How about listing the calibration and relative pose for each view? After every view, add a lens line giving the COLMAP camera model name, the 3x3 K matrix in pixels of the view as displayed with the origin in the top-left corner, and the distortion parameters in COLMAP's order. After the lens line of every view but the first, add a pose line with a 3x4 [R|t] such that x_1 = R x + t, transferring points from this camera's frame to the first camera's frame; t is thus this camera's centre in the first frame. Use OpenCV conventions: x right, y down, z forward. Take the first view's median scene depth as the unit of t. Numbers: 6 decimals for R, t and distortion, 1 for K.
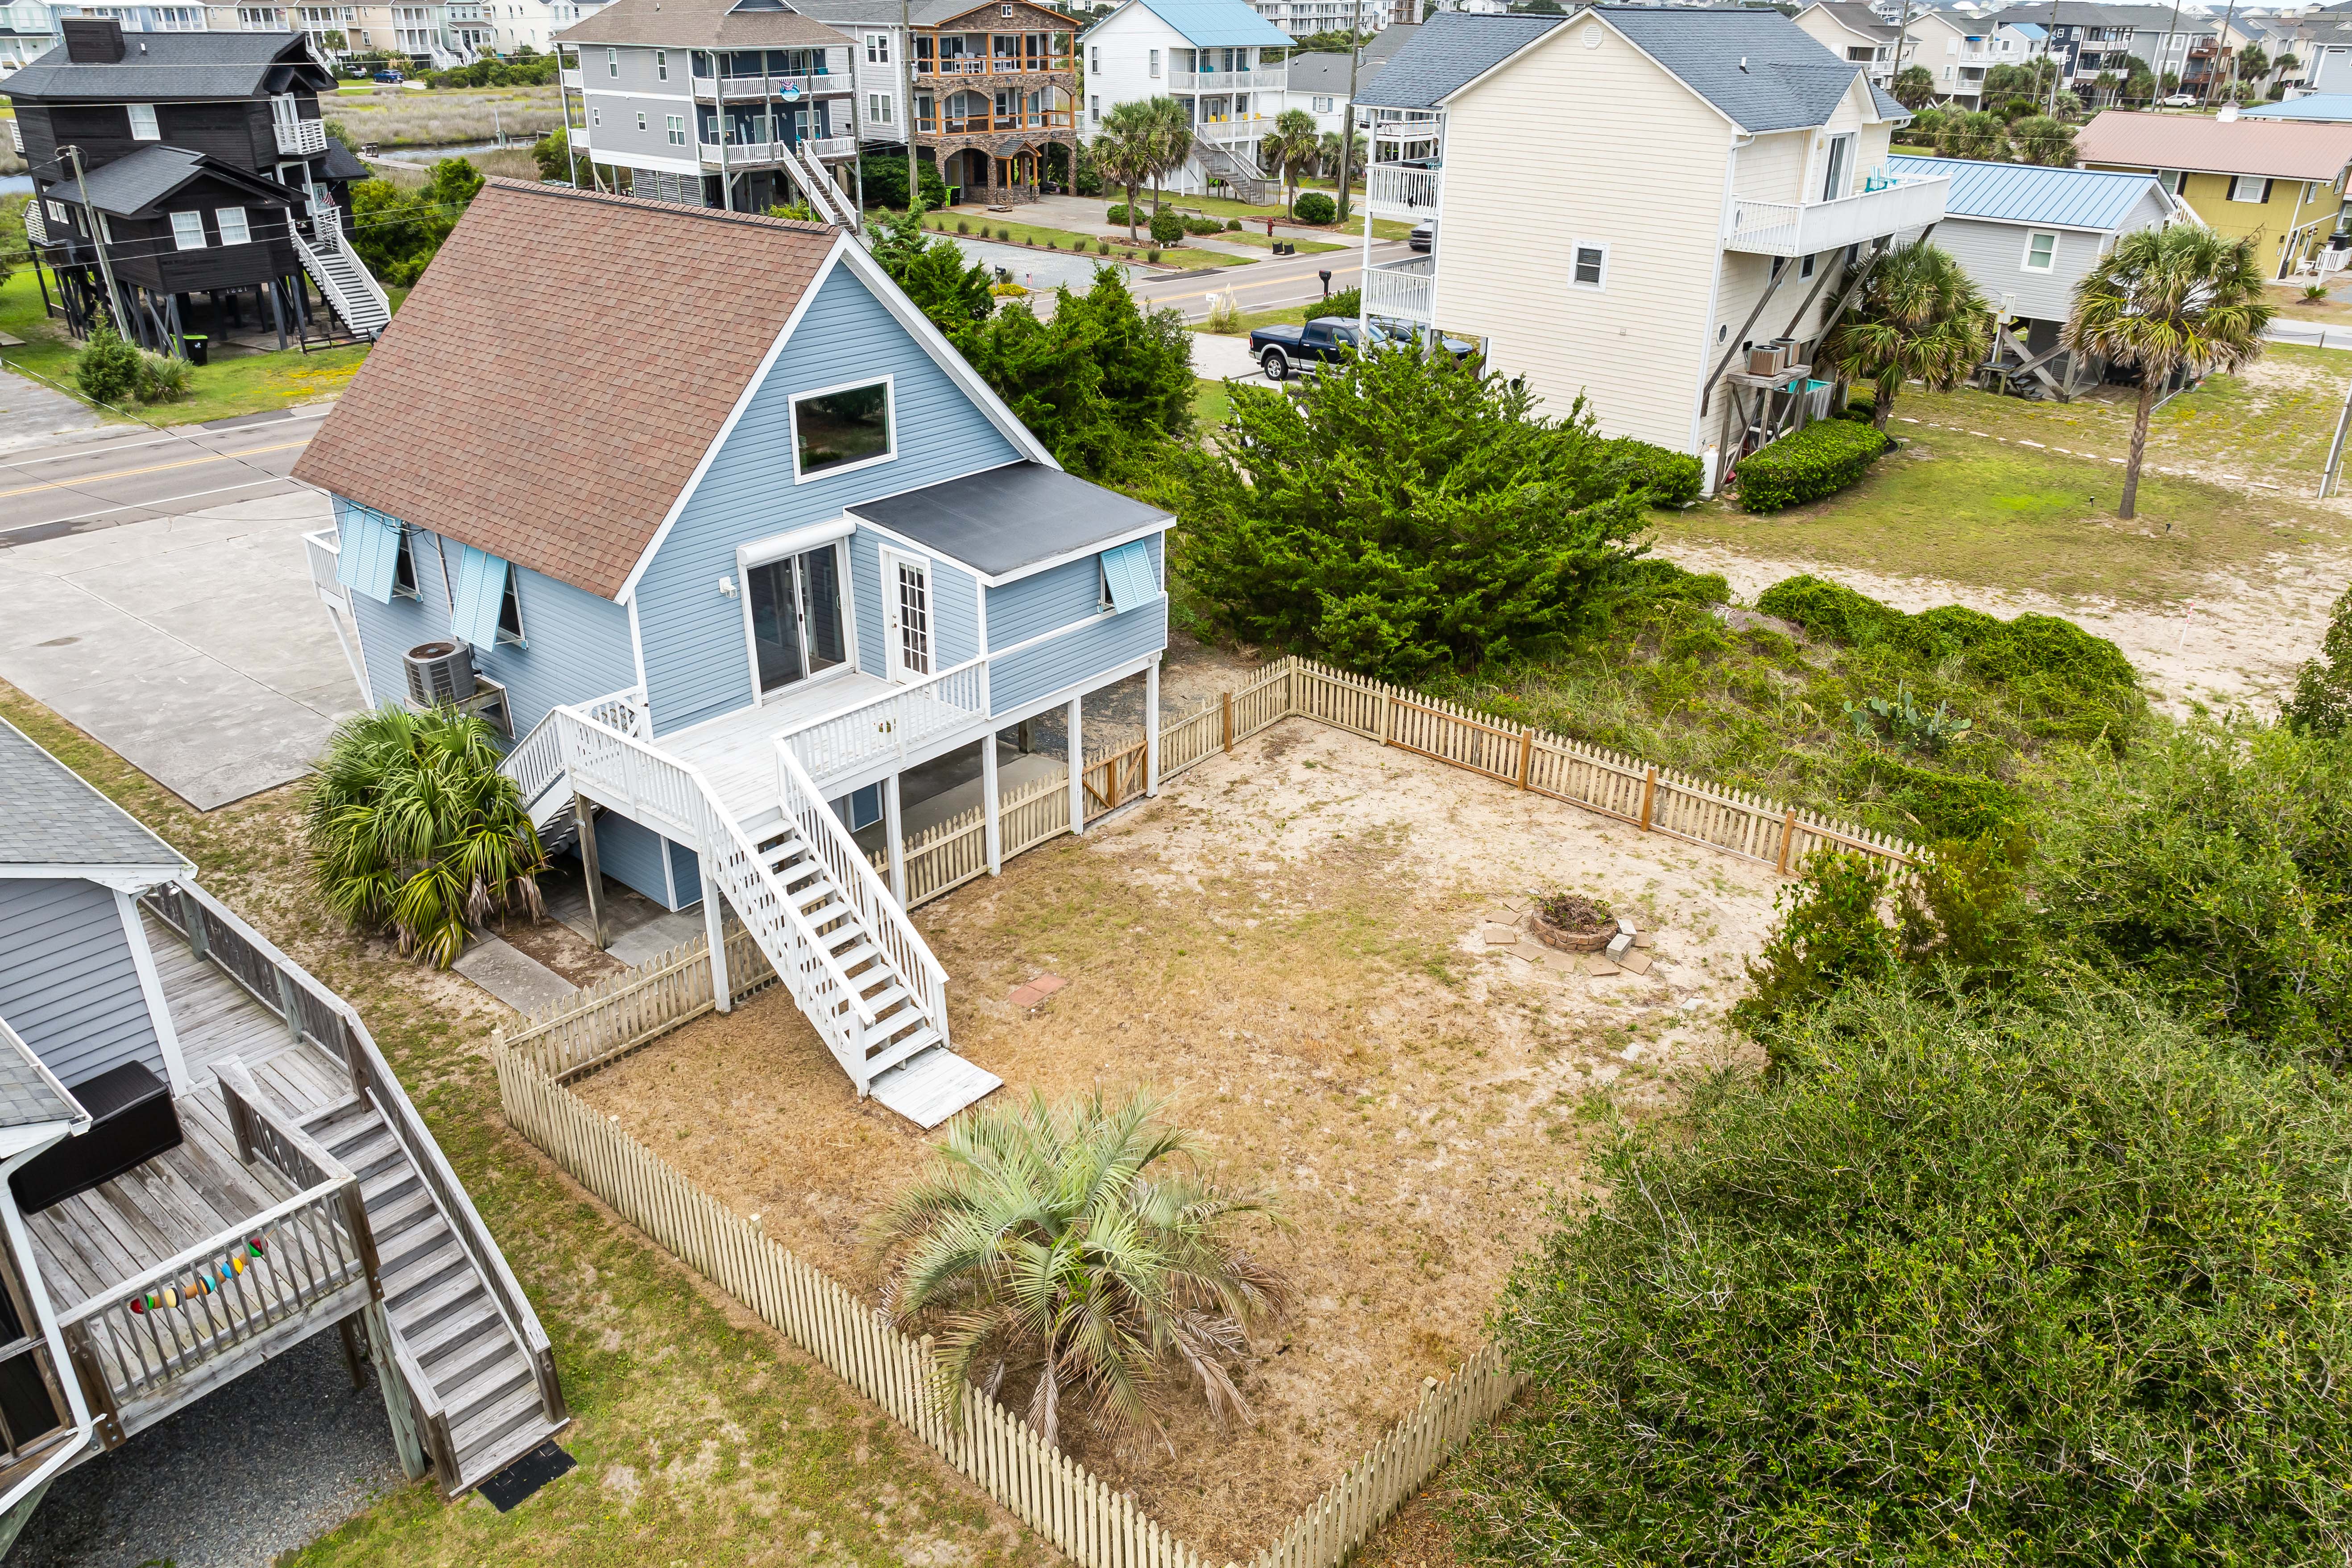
lens RADIAL K [[1674.5, 0, 1186.0], [0, 1674.5, 788.5], [0, 0, 1]] dist [-0.044383, 0.027434]
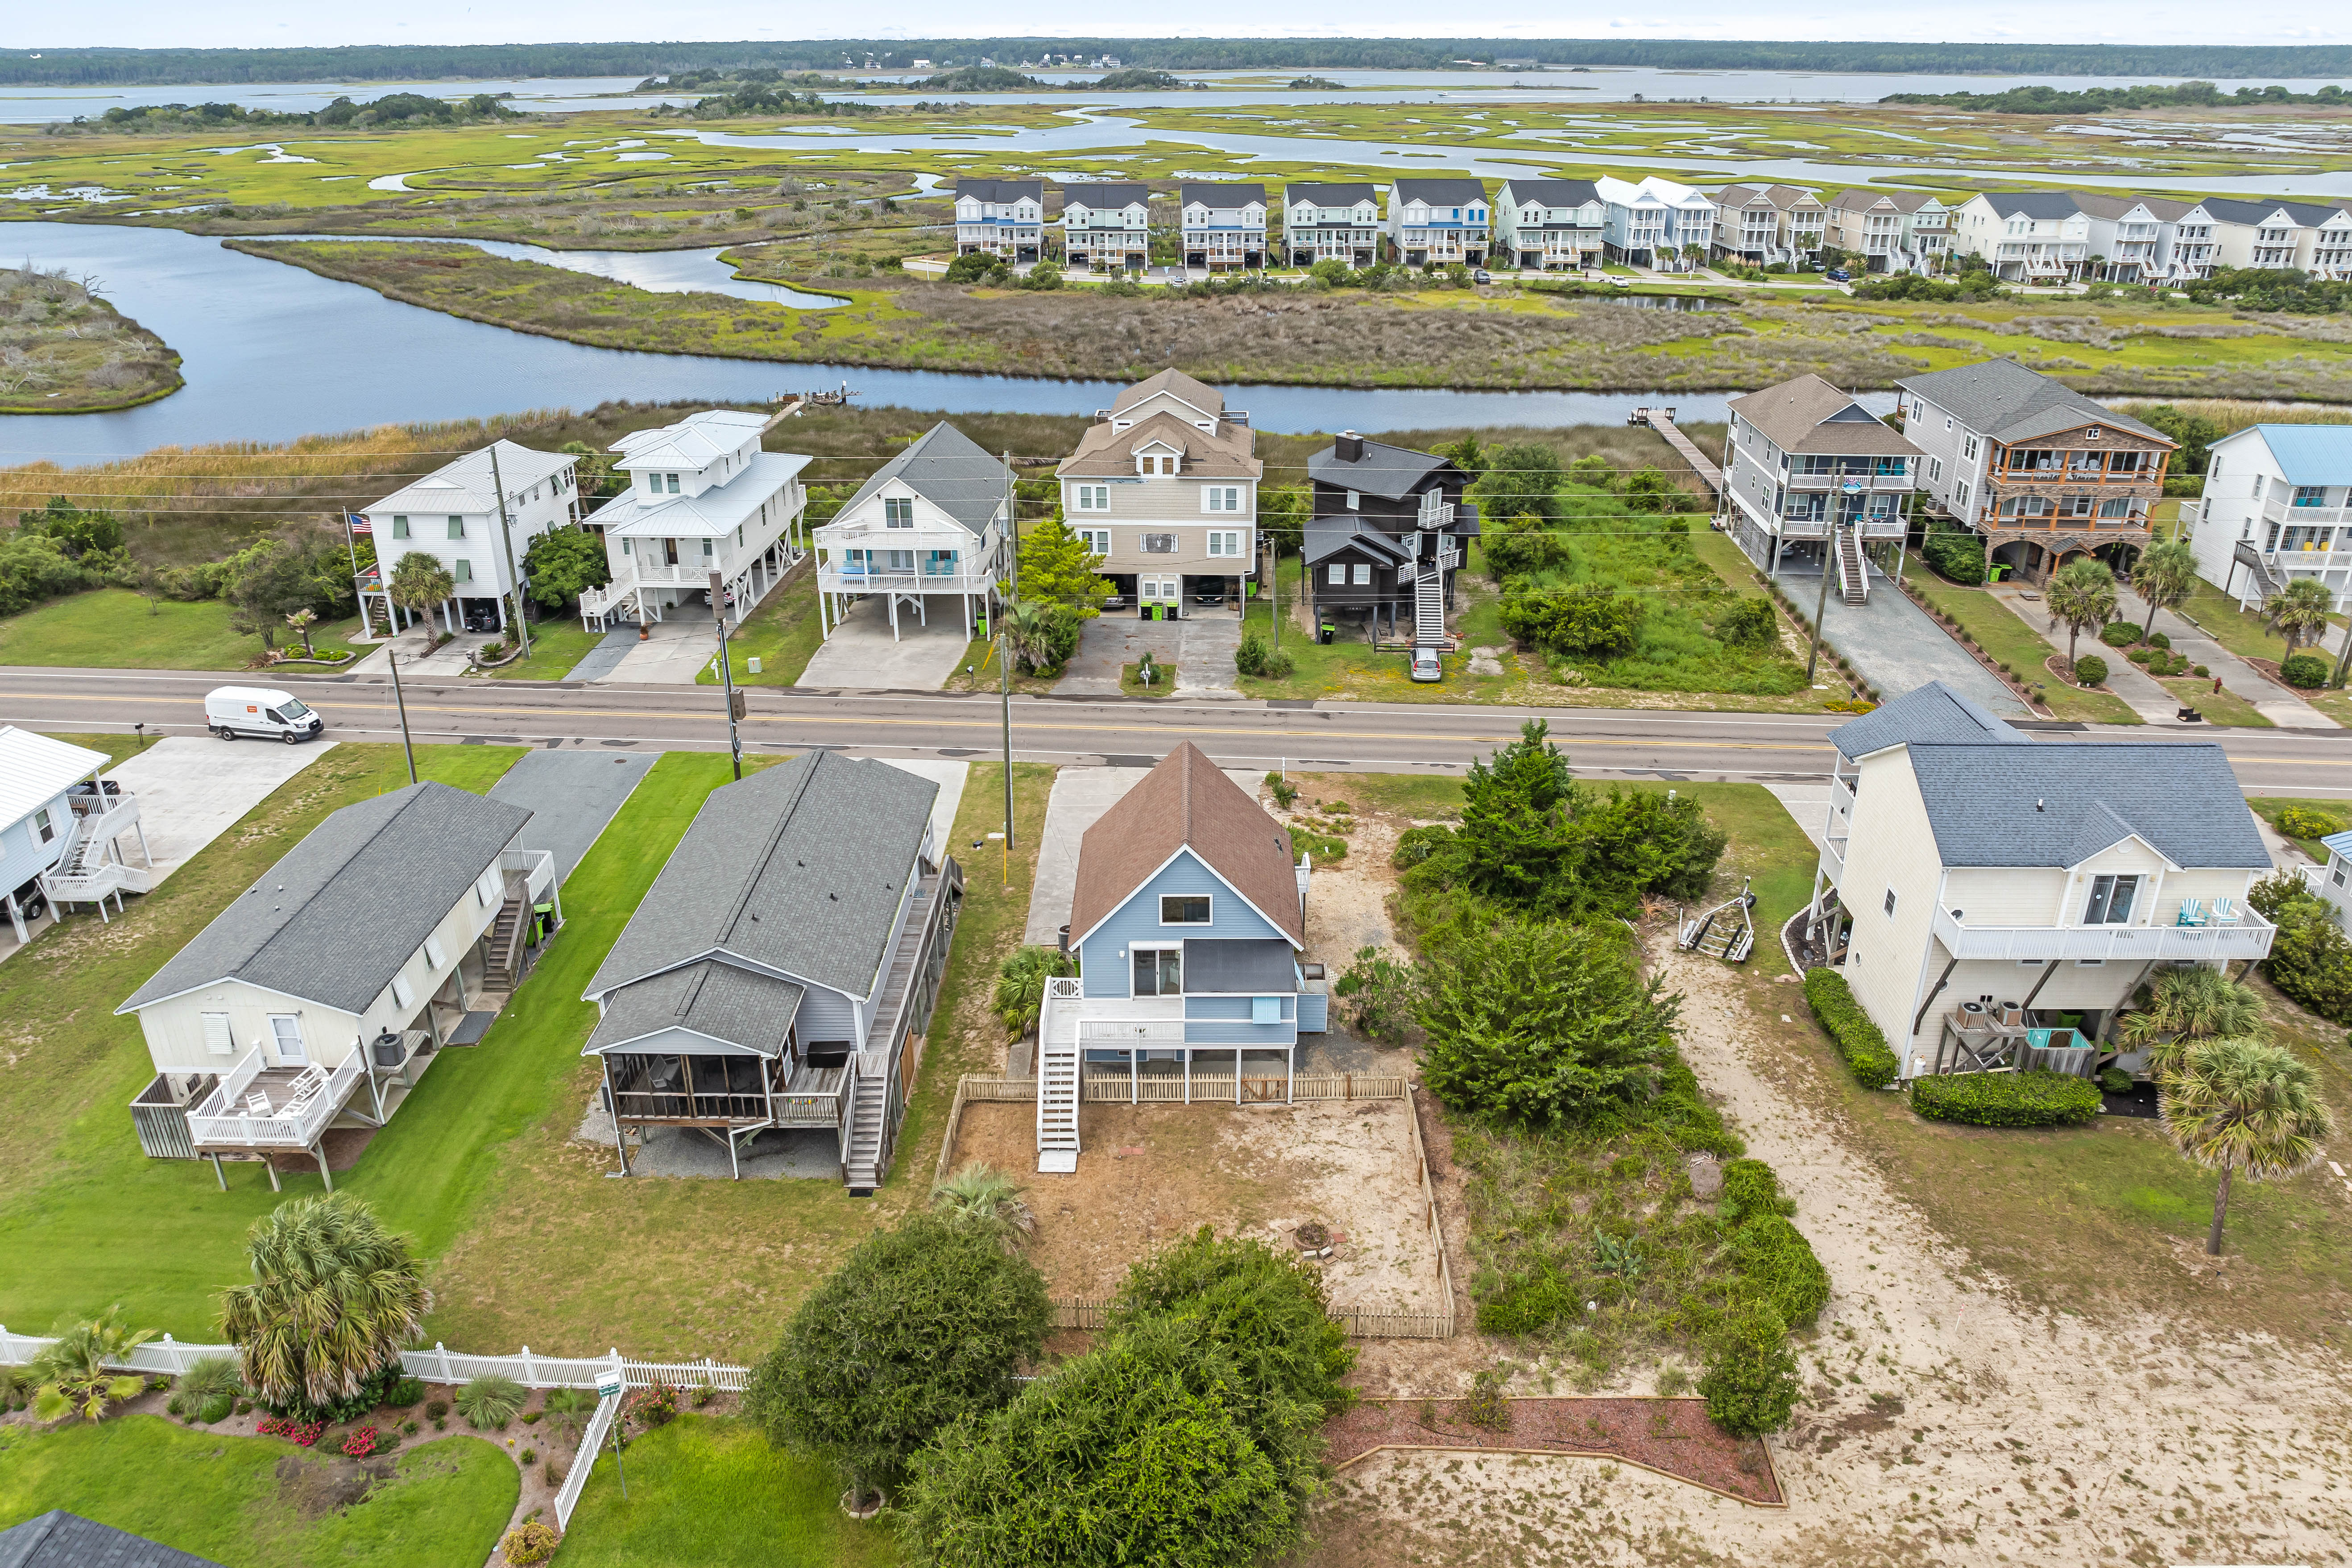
lens RADIAL K [[1674.5, 0, 1186.0], [0, 1674.5, 788.5], [0, 0, 1]] dist [-0.044383, 0.027434]
pose [[0.636567, 0.303913, -0.708815, 1.414386], [-0.323291, 0.939586, 0.112520, -0.629308], [0.700189, 0.157527, 0.696362, -0.703323]]
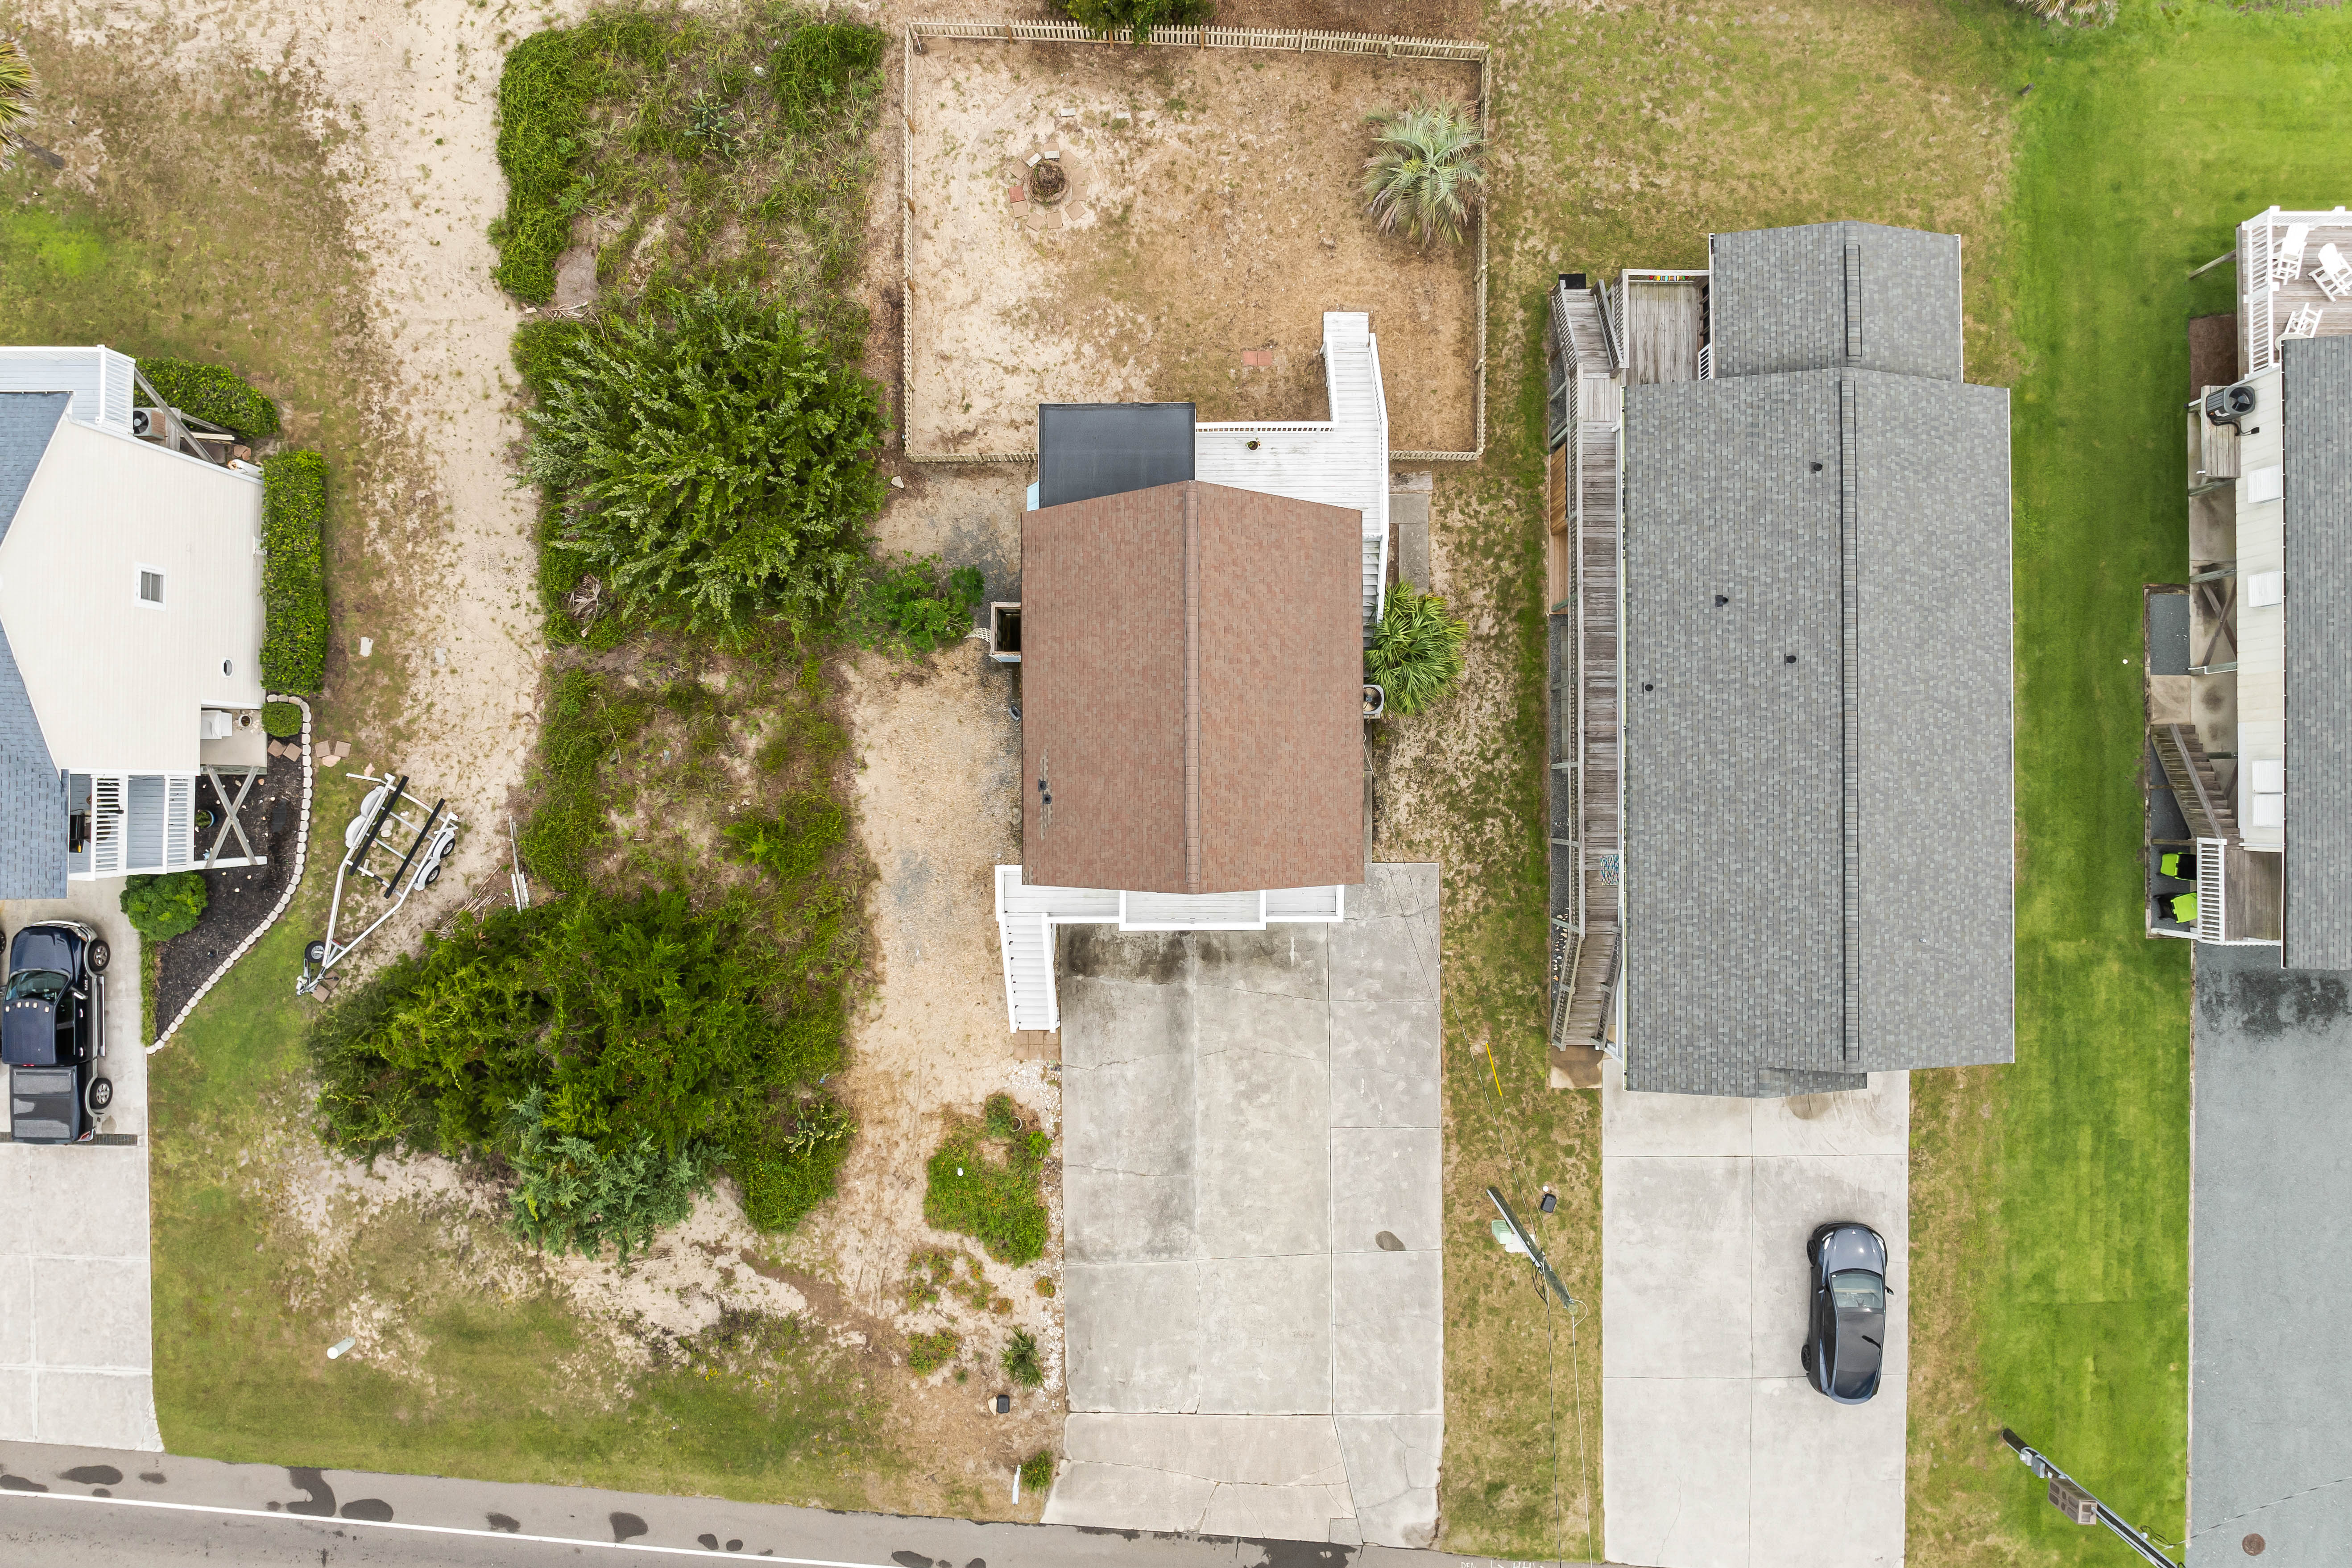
lens RADIAL K [[1674.5, 0, 1186.0], [0, 1674.5, 788.5], [0, 0, 1]] dist [-0.044383, 0.027434]
pose [[-0.644685, -0.764392, 0.009257, -0.407841], [0.327809, -0.265492, 0.906672, -1.712210], [-0.690596, 0.587553, 0.421734, 0.448087]]
